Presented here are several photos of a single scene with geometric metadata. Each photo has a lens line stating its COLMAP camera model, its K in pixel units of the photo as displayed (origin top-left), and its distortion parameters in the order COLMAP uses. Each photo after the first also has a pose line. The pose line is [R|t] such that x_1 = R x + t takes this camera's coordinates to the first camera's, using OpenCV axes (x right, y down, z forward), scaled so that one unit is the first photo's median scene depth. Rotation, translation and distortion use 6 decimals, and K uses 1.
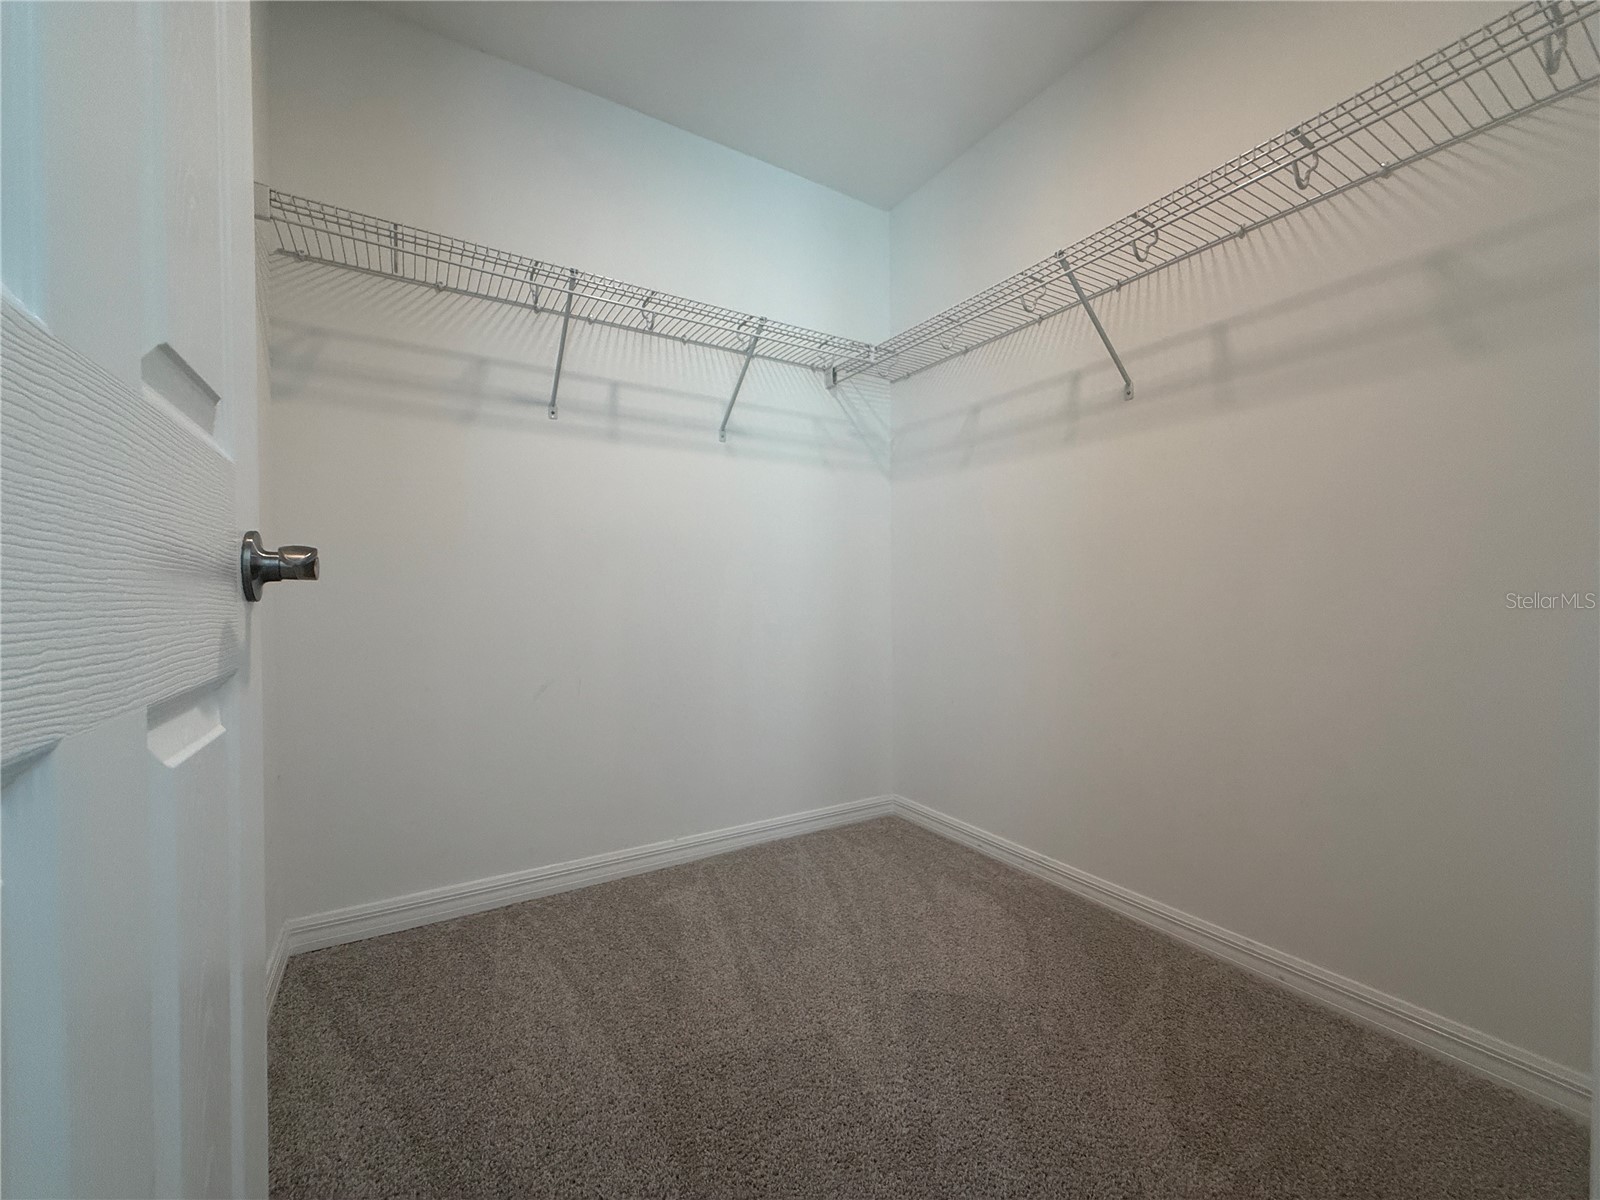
lens RADIAL K [[636.8, 0, 802.4], [0, 636.8, 599.9], [0, 0, 1]] dist [0.000868, 0.000109]
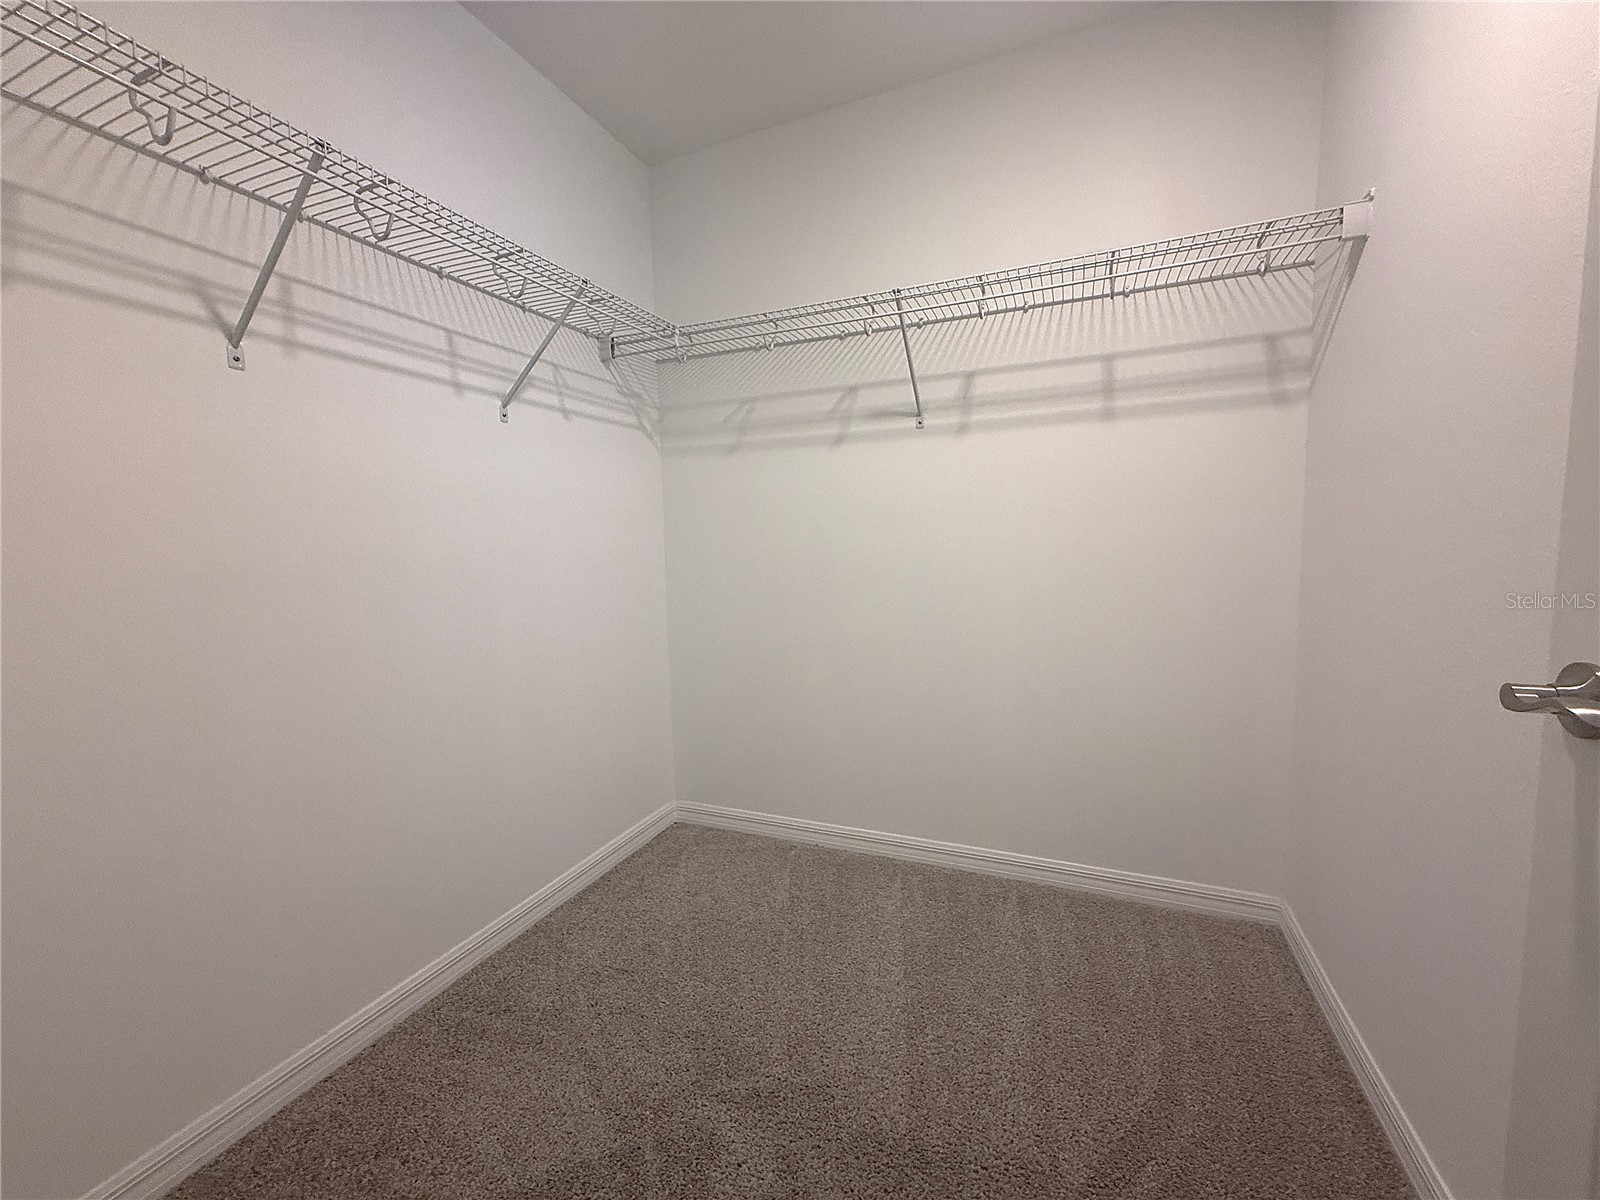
lens RADIAL K [[636.8, 0, 802.4], [0, 636.8, 599.9], [0, 0, 1]] dist [0.000868, 0.000109]
pose [[0.585561, 0.019751, -0.810388, 0.395343], [-0.012329, 0.999804, 0.015459, -0.001952], [0.810535, 0.000939, 0.585690, 0.231482]]
